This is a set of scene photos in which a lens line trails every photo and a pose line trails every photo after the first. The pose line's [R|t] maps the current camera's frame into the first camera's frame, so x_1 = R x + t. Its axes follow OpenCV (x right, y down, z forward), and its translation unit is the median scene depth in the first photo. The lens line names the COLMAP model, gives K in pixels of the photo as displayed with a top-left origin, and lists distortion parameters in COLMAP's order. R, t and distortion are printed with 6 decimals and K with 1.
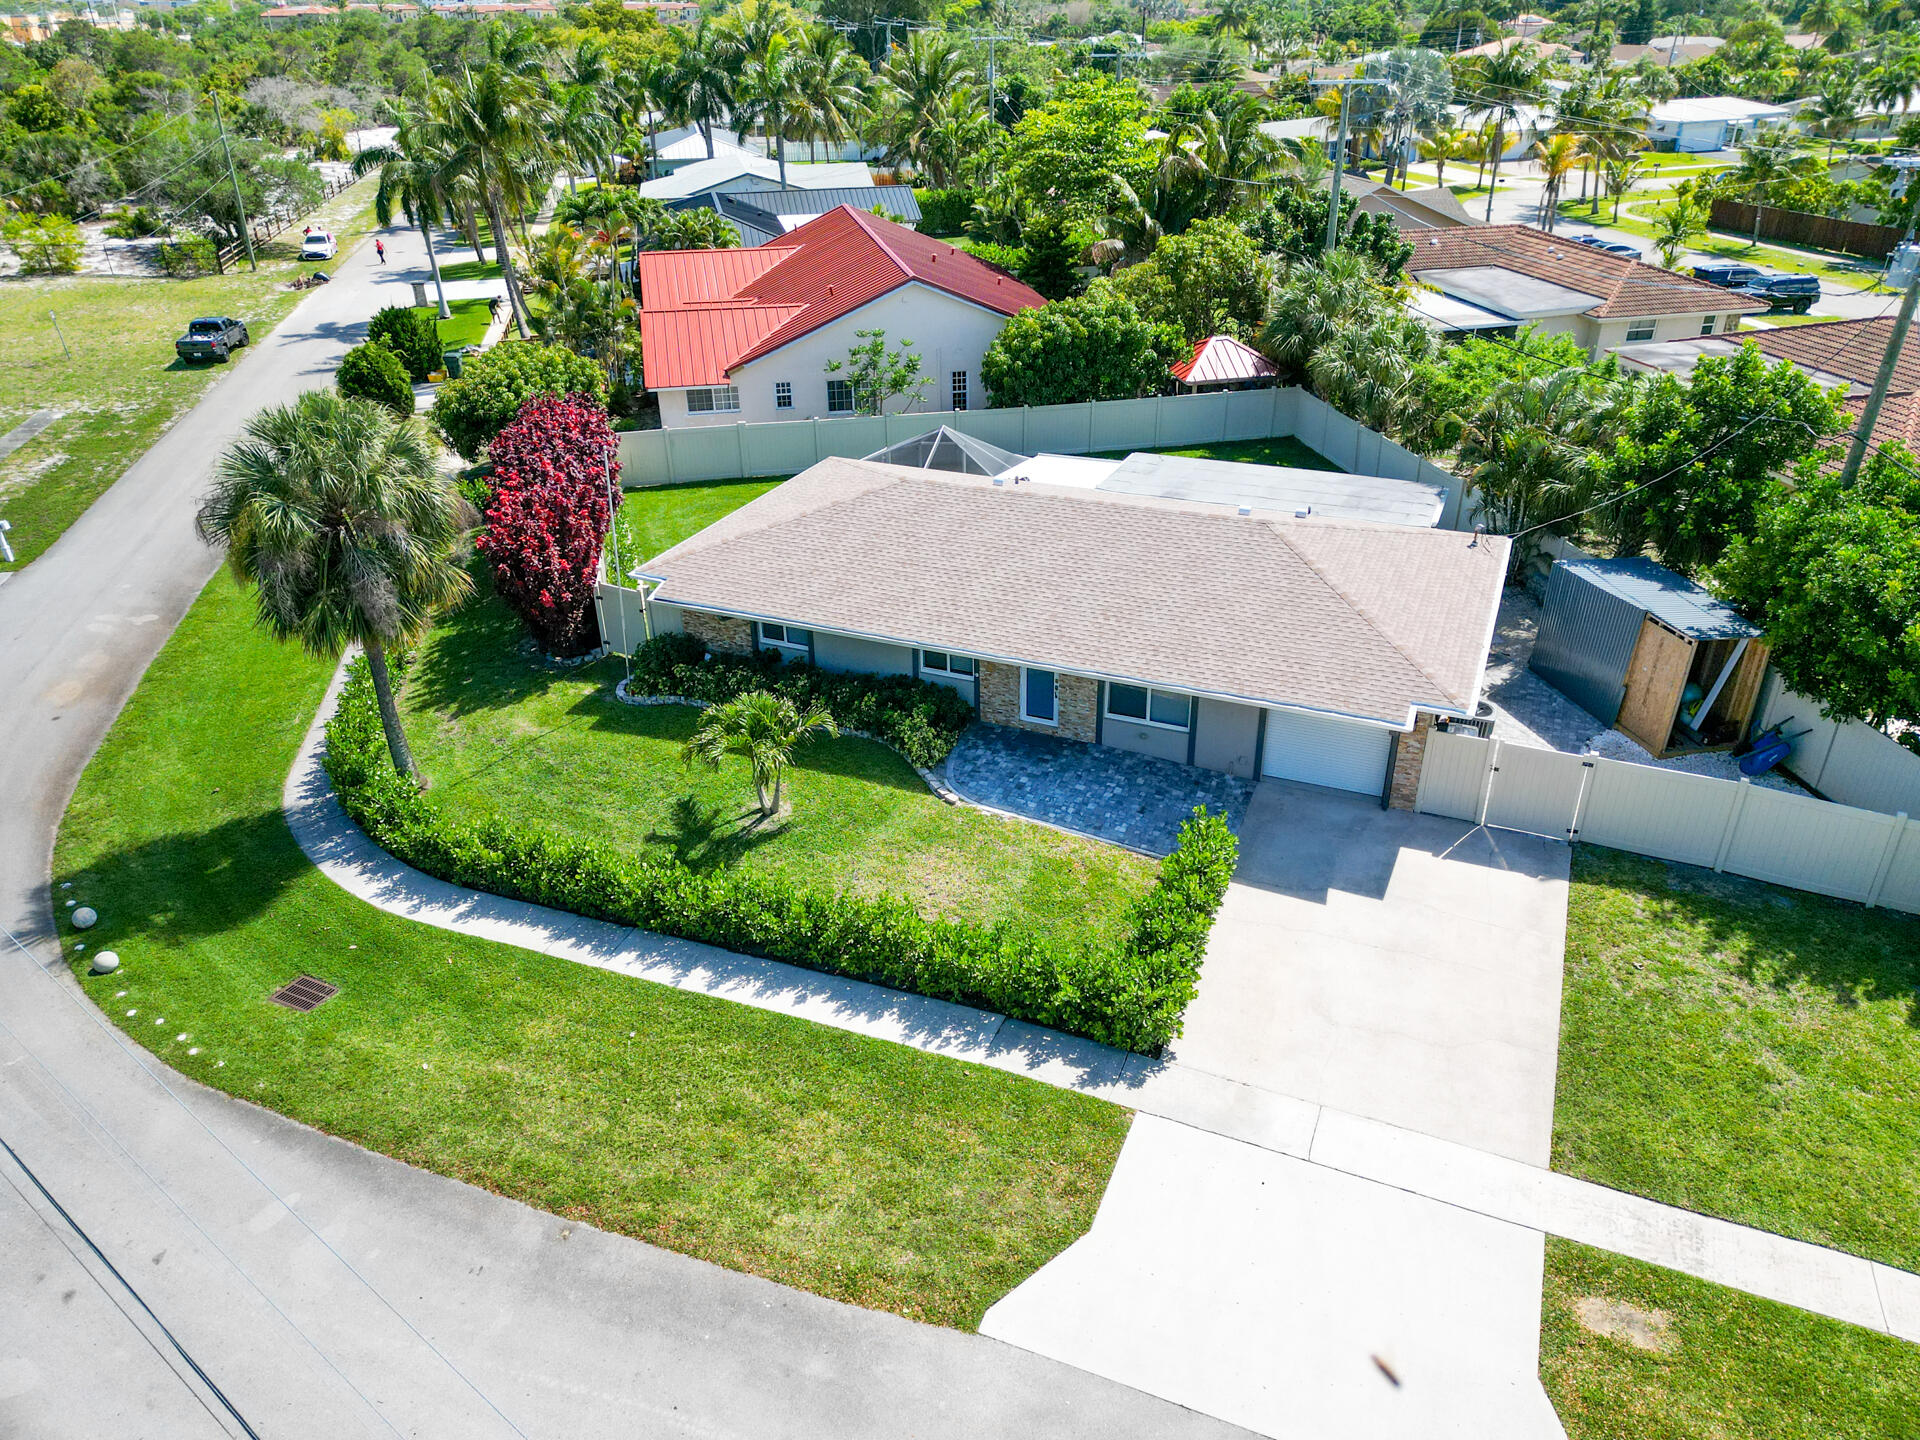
lens RADIAL K [[1343.5, 0, 962.4], [0, 1343.5, 720.1], [0, 0, 1]] dist [0.072392, -0.071193]
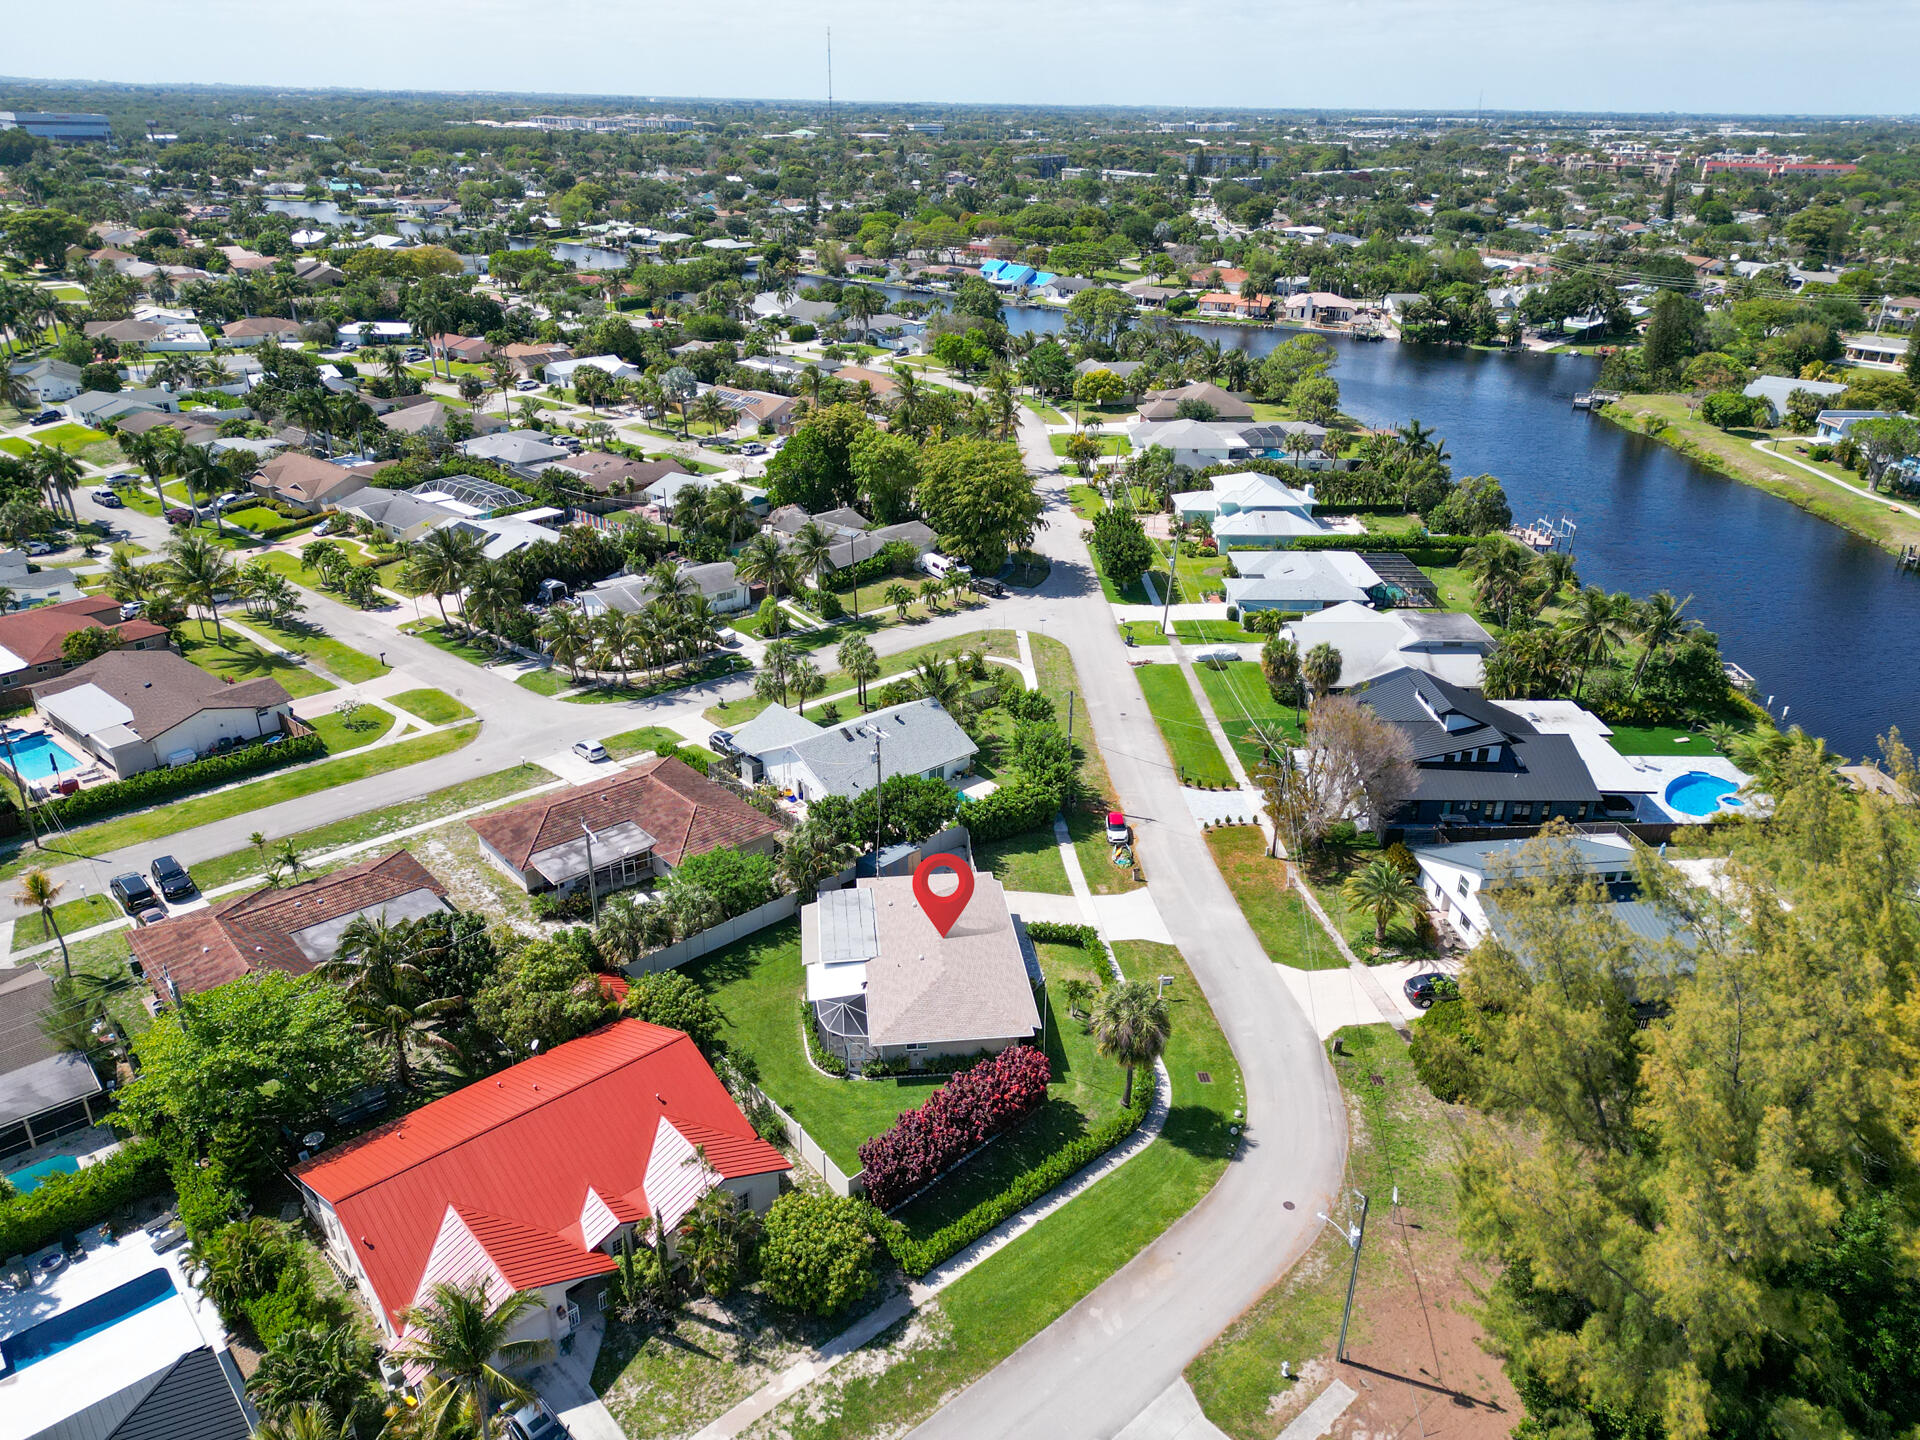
lens RADIAL K [[1343.5, 0, 962.4], [0, 1343.5, 720.1], [0, 0, 1]] dist [0.072392, -0.071193]
pose [[-0.503552, -0.355650, 0.787368, -2.308194], [0.398247, 0.713199, 0.576842, -2.407608], [-0.766704, 0.604037, -0.217496, 1.514843]]
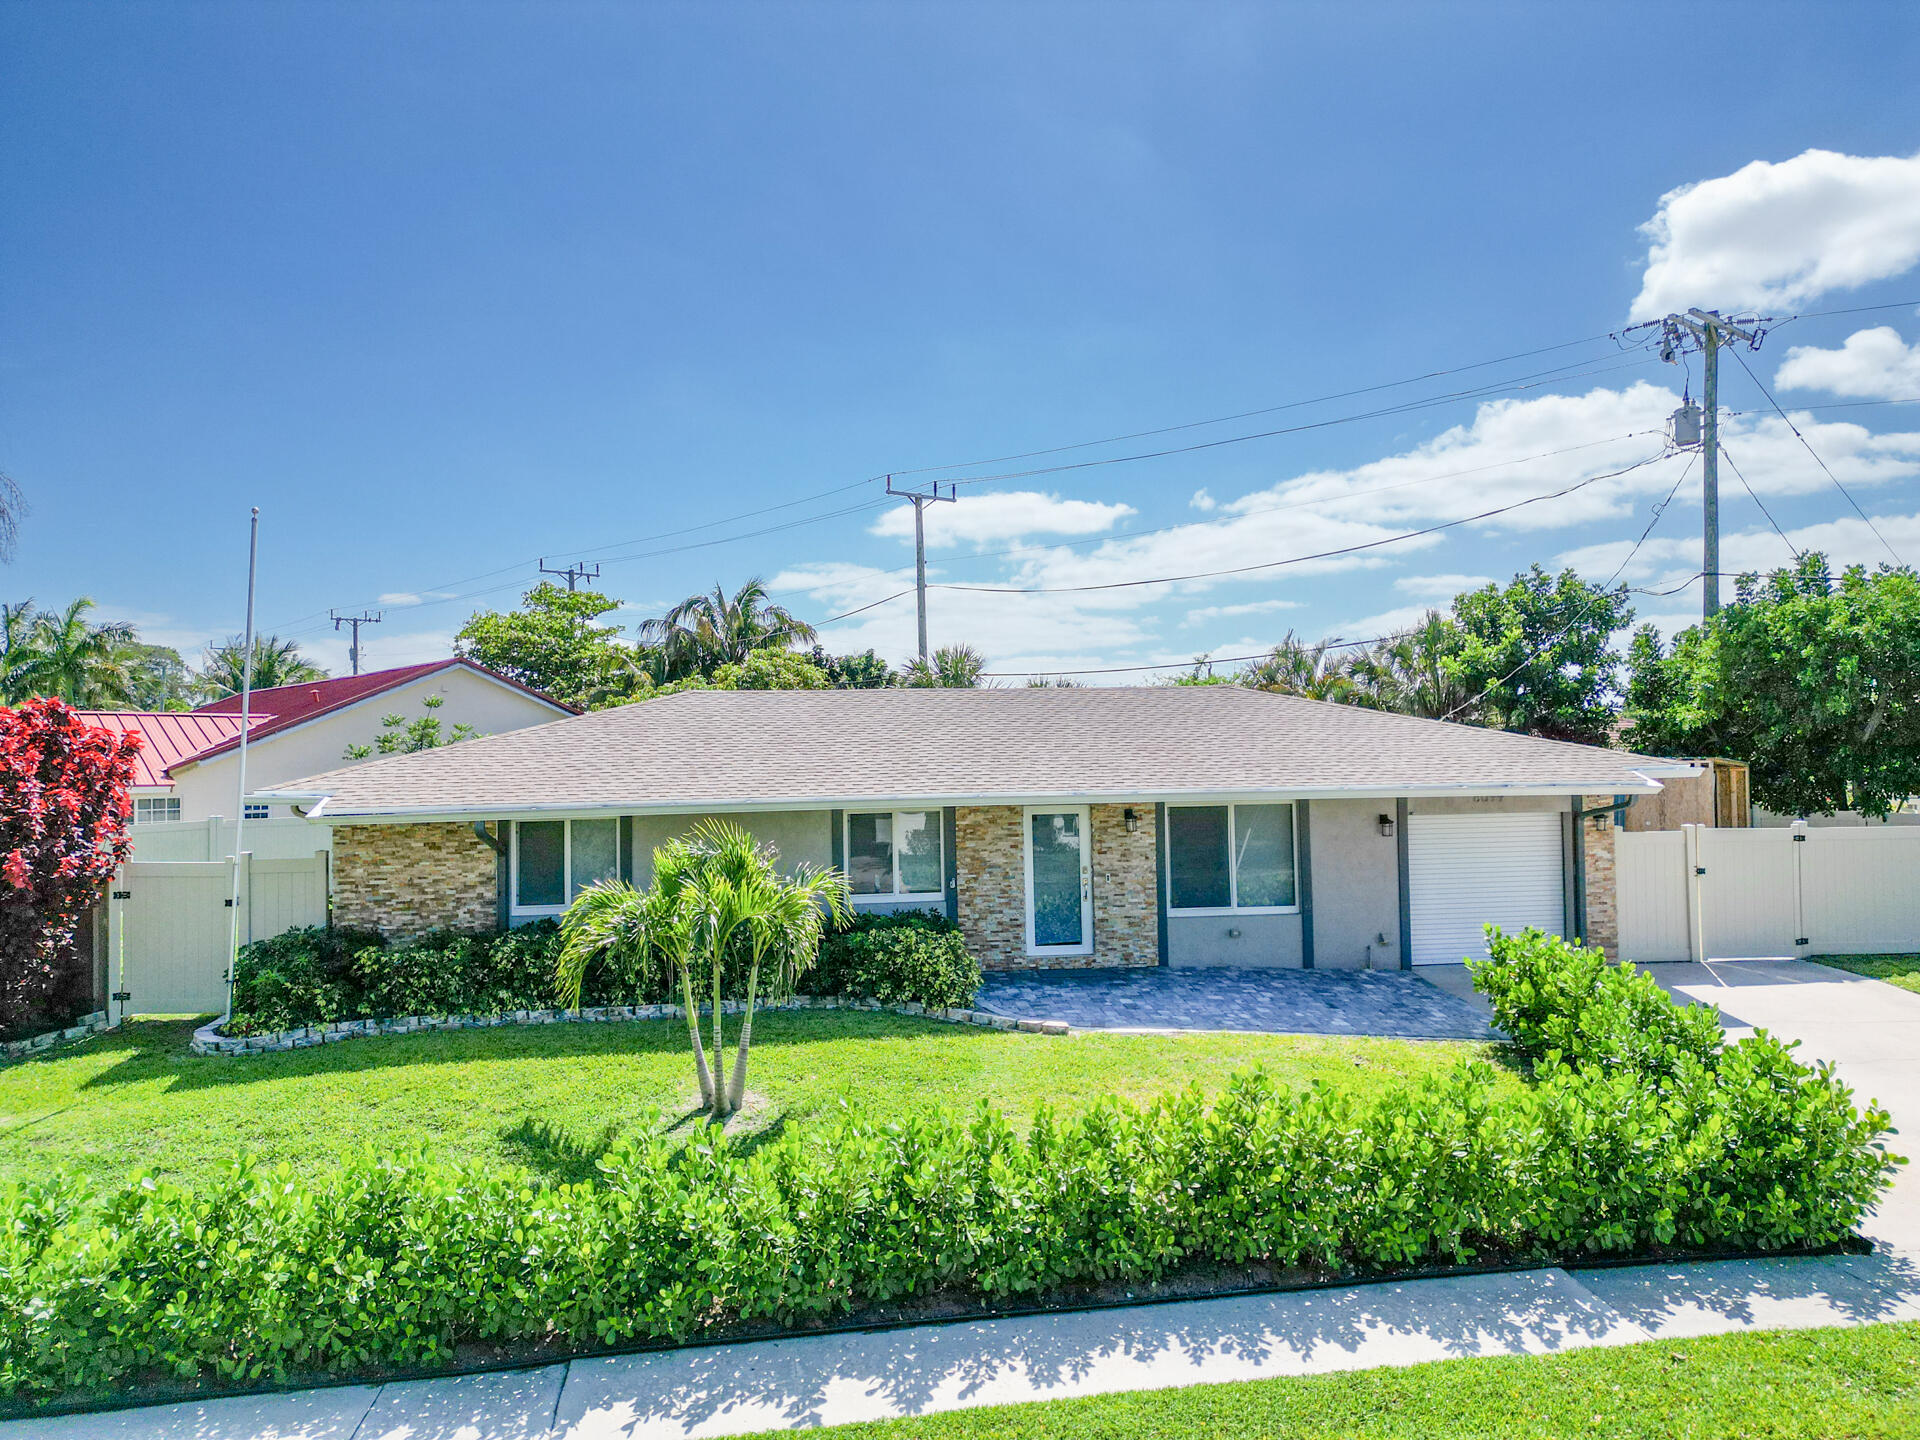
lens RADIAL K [[1341.1, 0, 960.0], [0, 1341.1, 720.0], [0, 0, 1]] dist [0.064583, -0.047769]
pose [[0.855374, 0.013717, 0.517829, -0.327841], [0.249862, 0.864746, -0.435641, 0.180882], [-0.453766, 0.502022, 0.736254, 0.572231]]
